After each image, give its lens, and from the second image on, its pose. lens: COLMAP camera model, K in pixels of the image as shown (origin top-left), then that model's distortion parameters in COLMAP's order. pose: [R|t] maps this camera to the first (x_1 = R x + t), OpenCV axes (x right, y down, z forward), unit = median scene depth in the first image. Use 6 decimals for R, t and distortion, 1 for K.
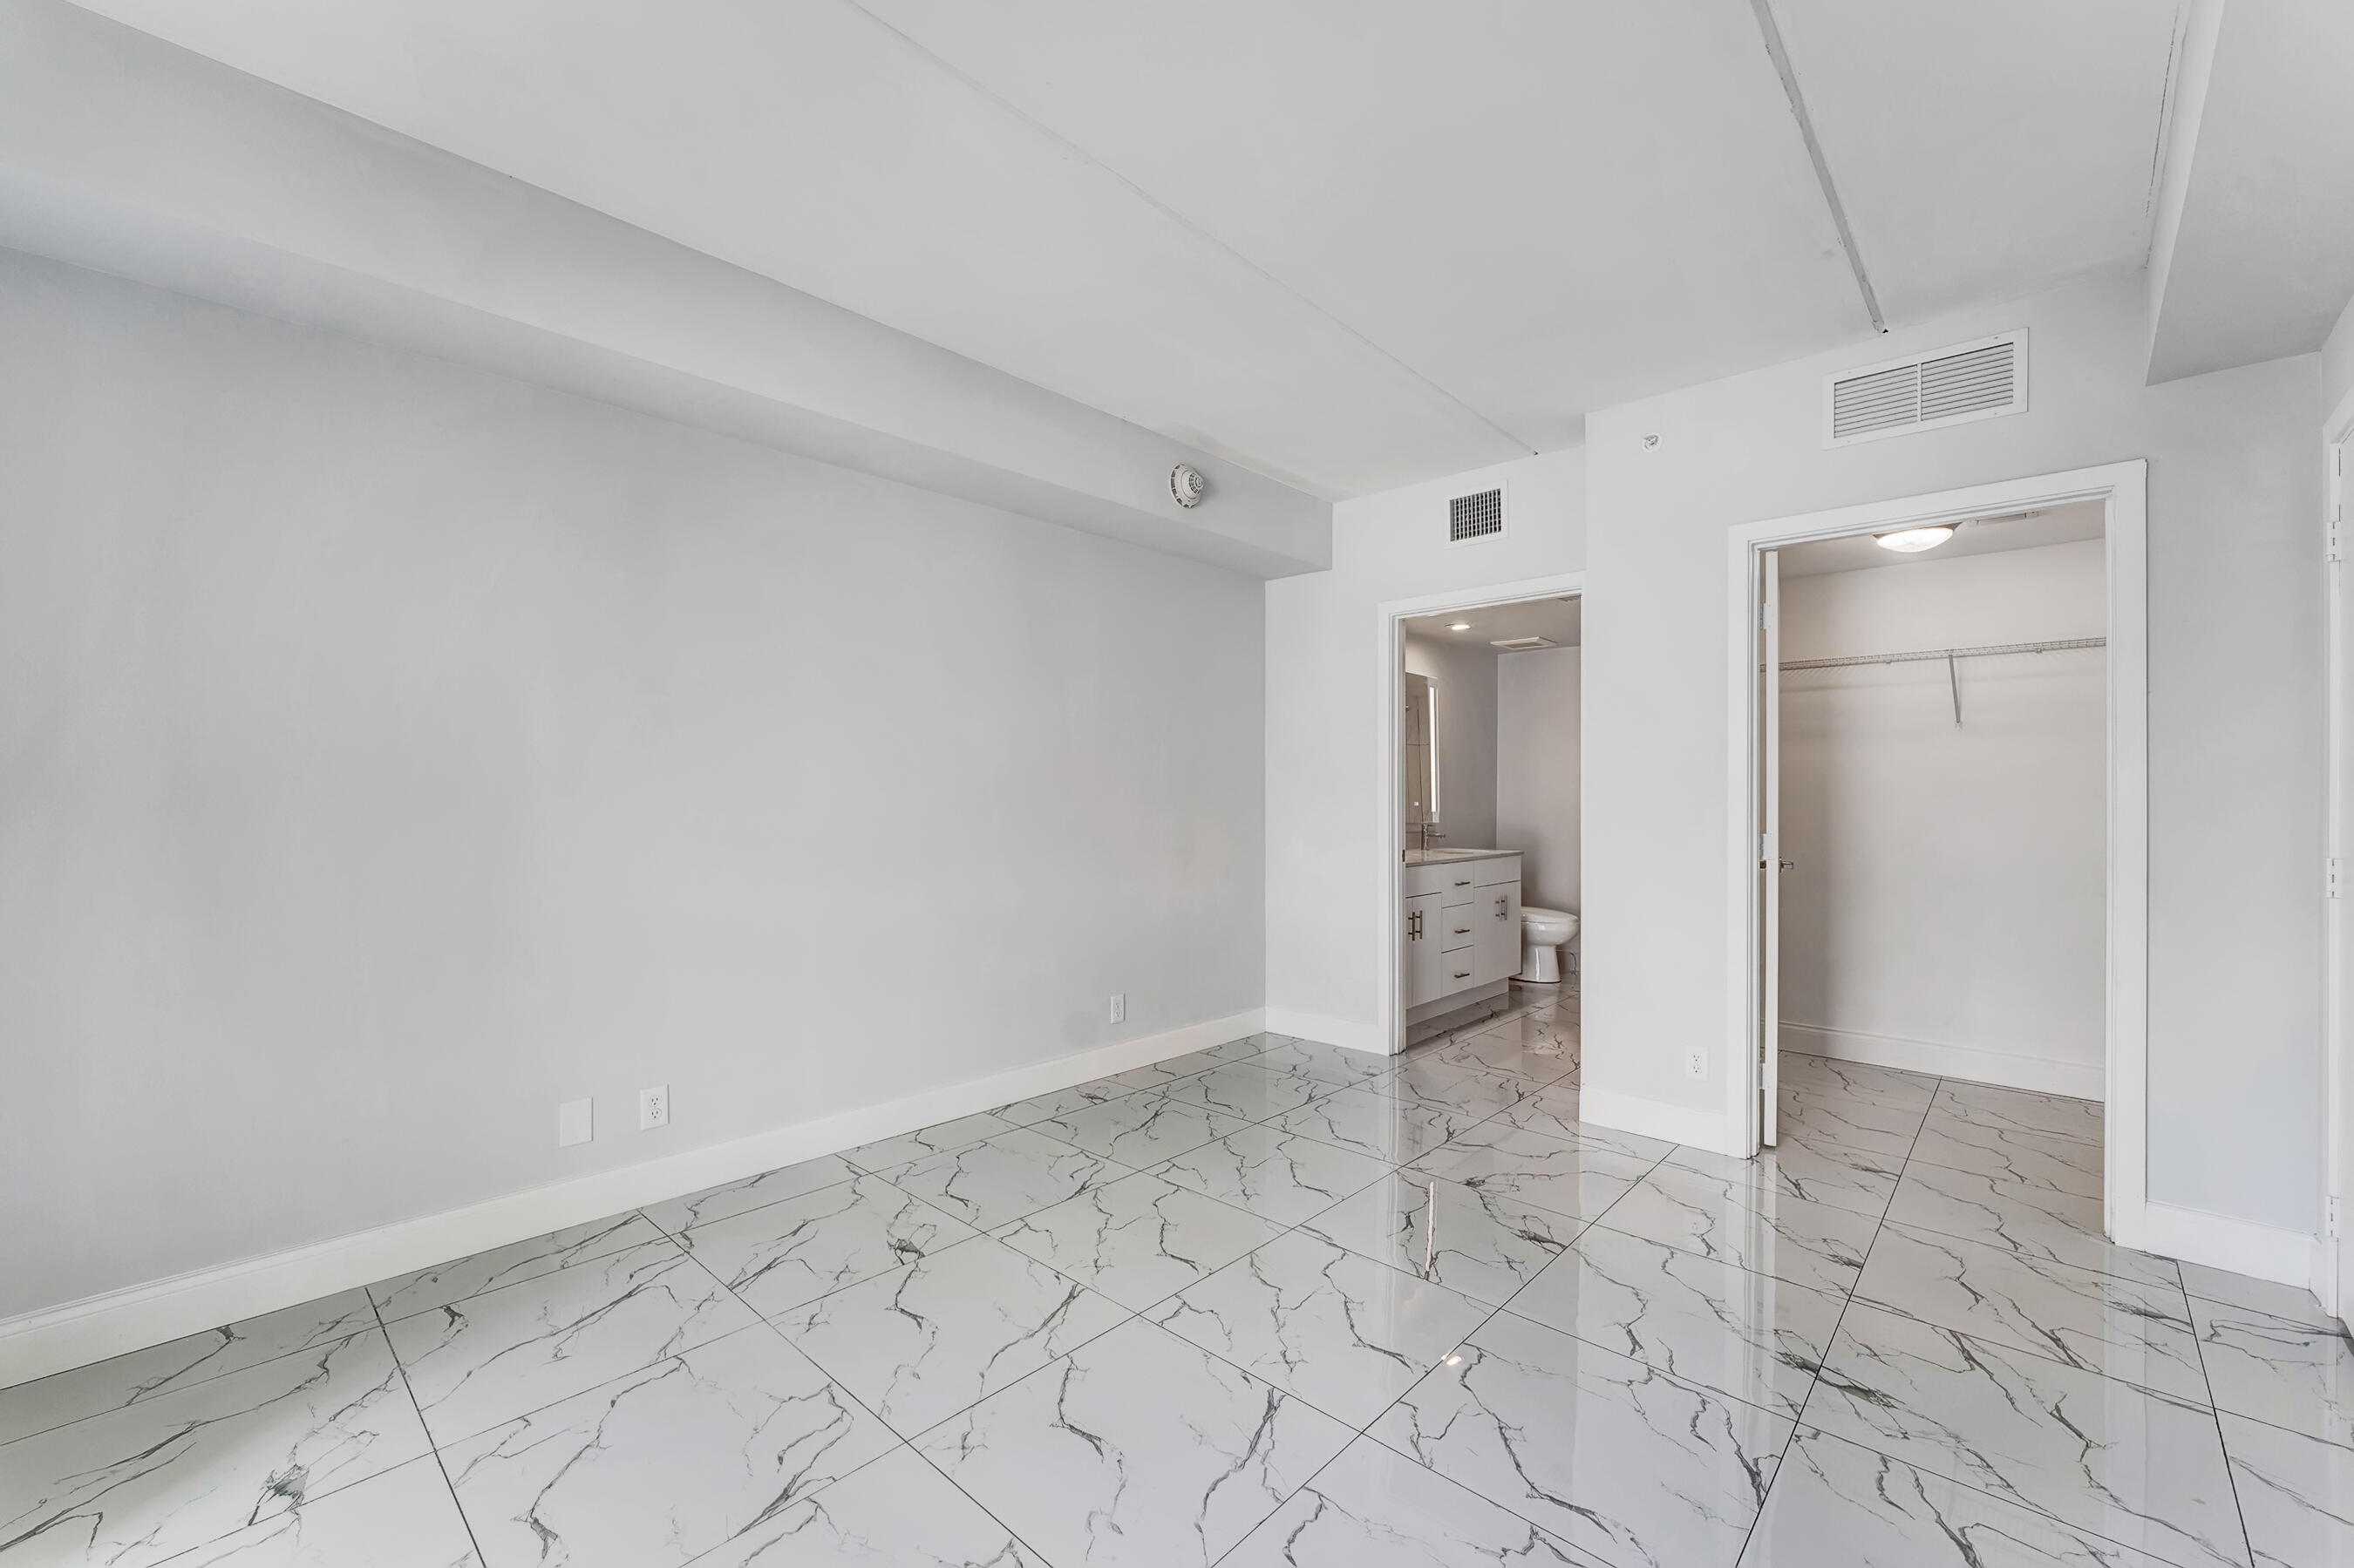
lens RADIAL K [[948.0, 0, 1215.9], [0, 948.0, 790.7], [0, 0, 1]] dist [-0.000719, -0.000143]
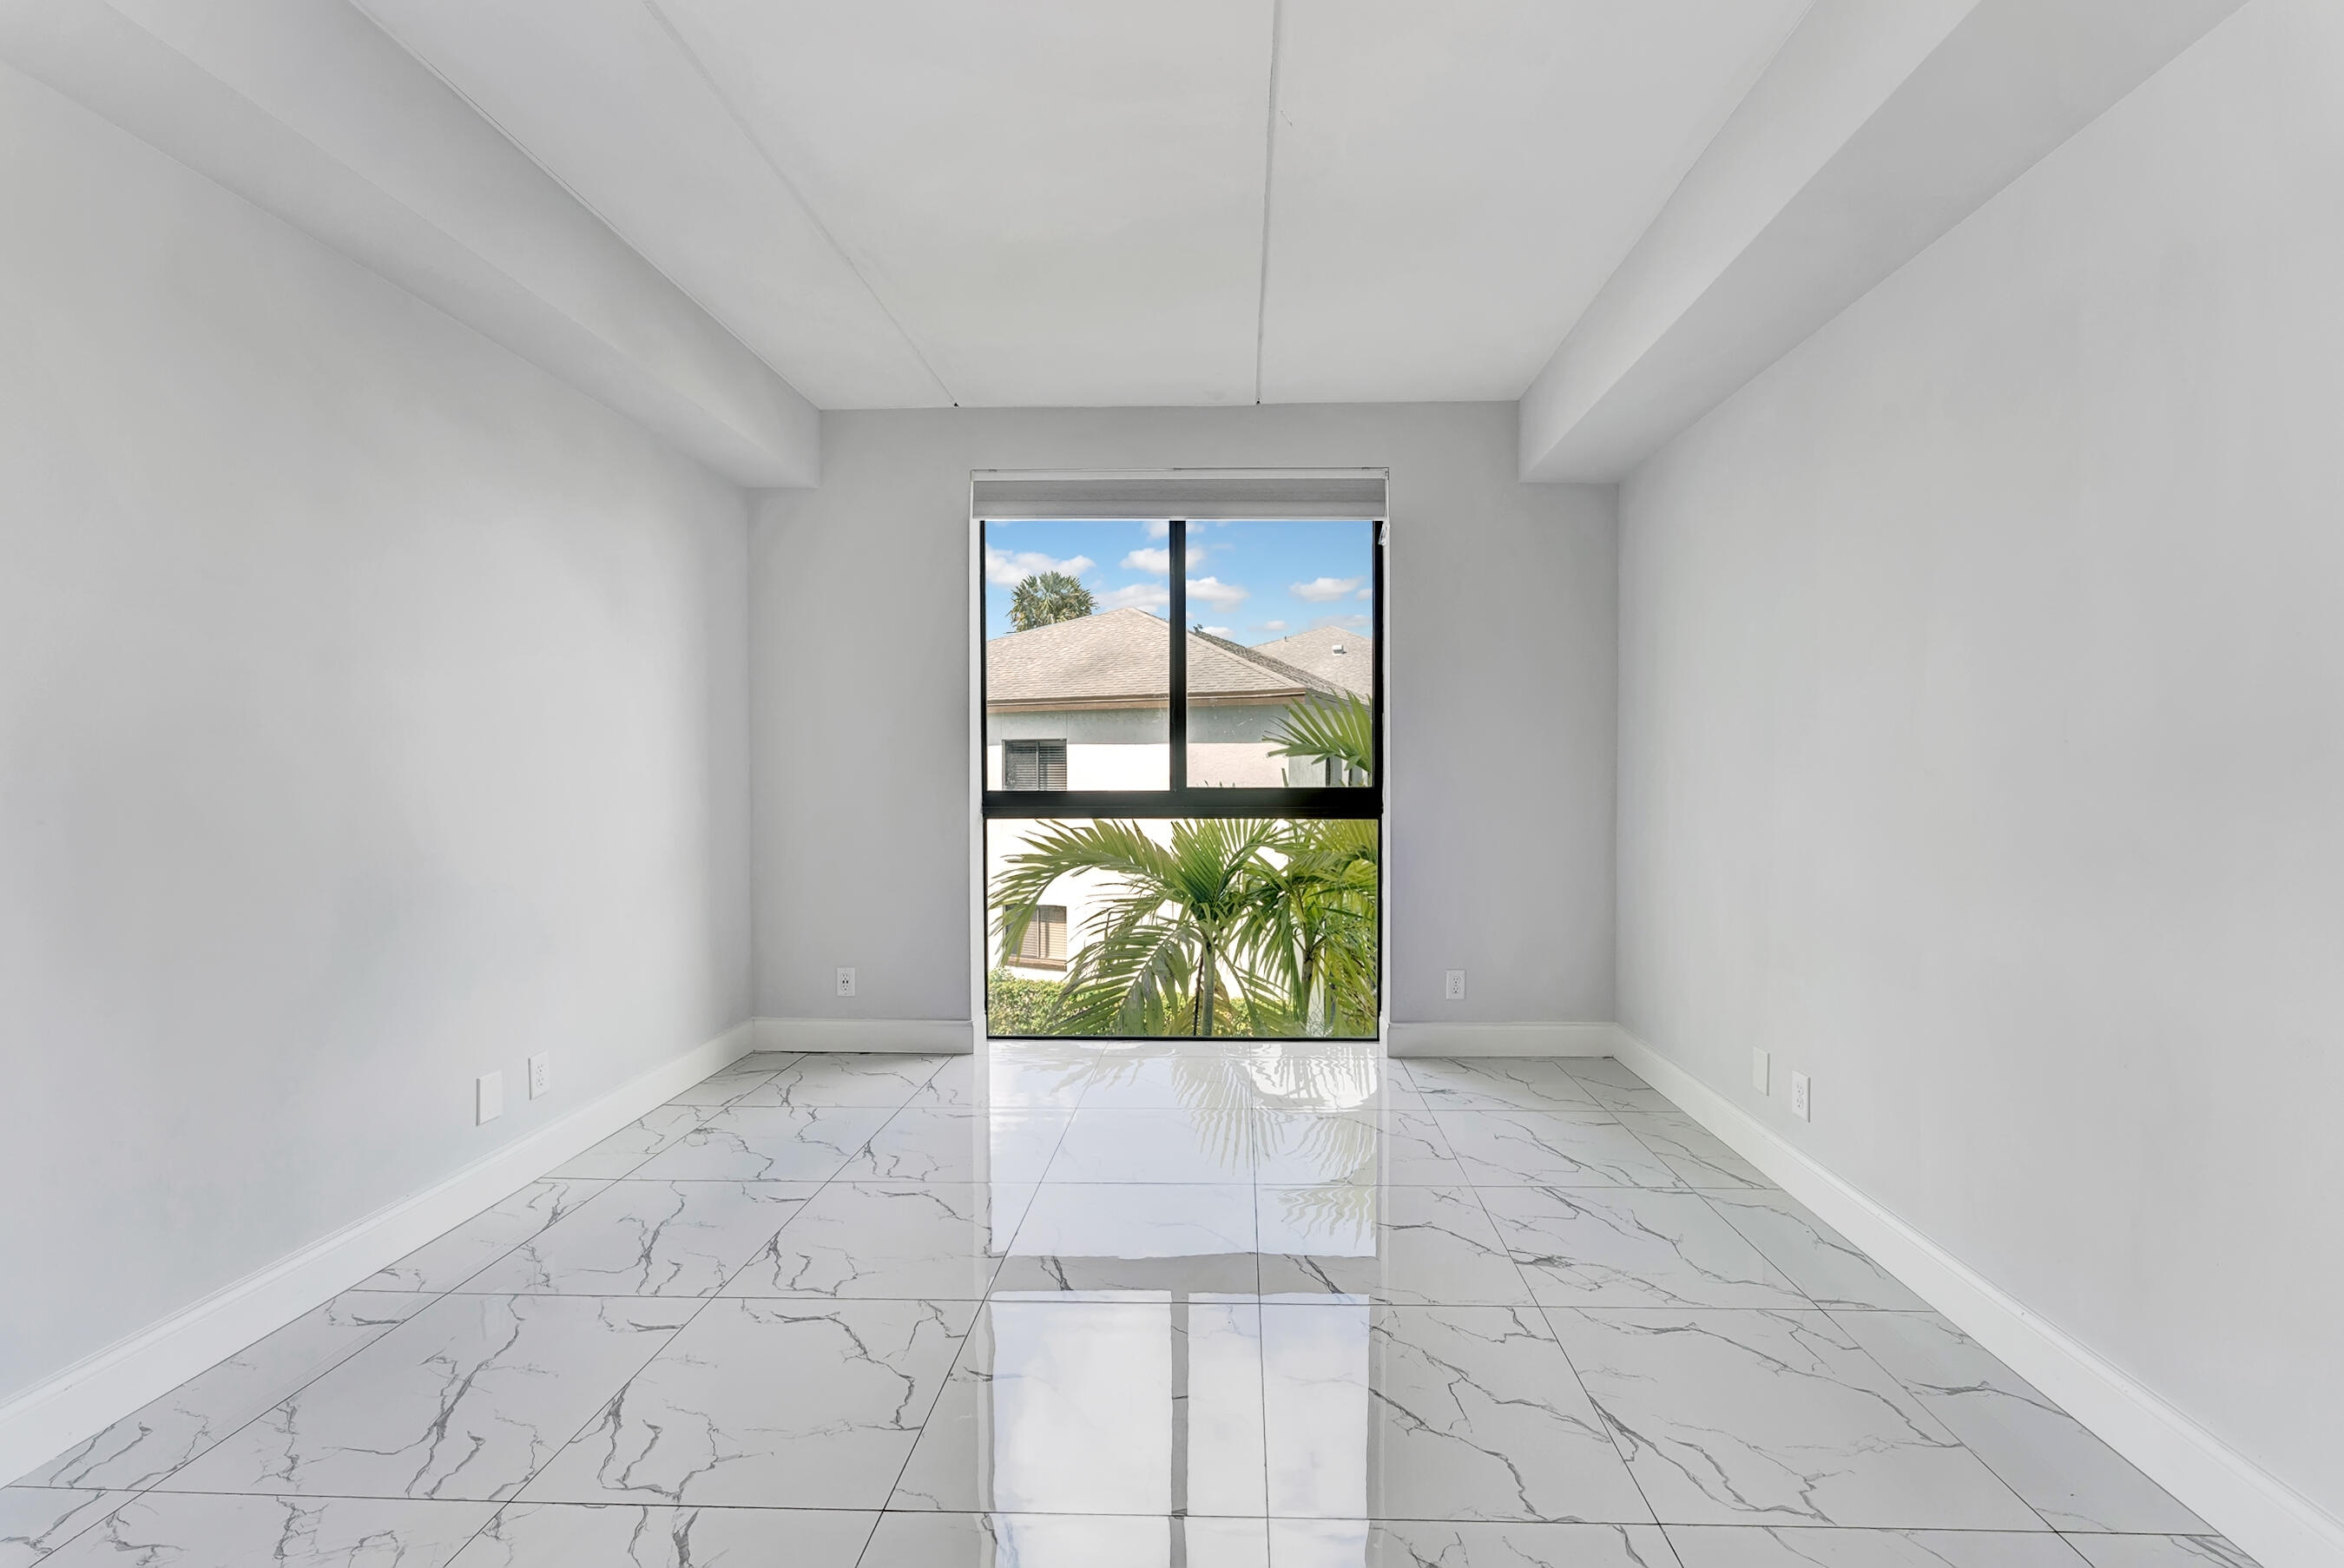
lens RADIAL K [[944.1, 0, 1210.7], [0, 944.1, 790.7], [0, 0, 1]] dist [-0.000719, -0.000143]
pose [[-0.764122, 0.011785, -0.644964, 0.483296], [0.000743, 0.999849, 0.017390, 0.020369], [0.645071, 0.012809, -0.764015, 1.459238]]
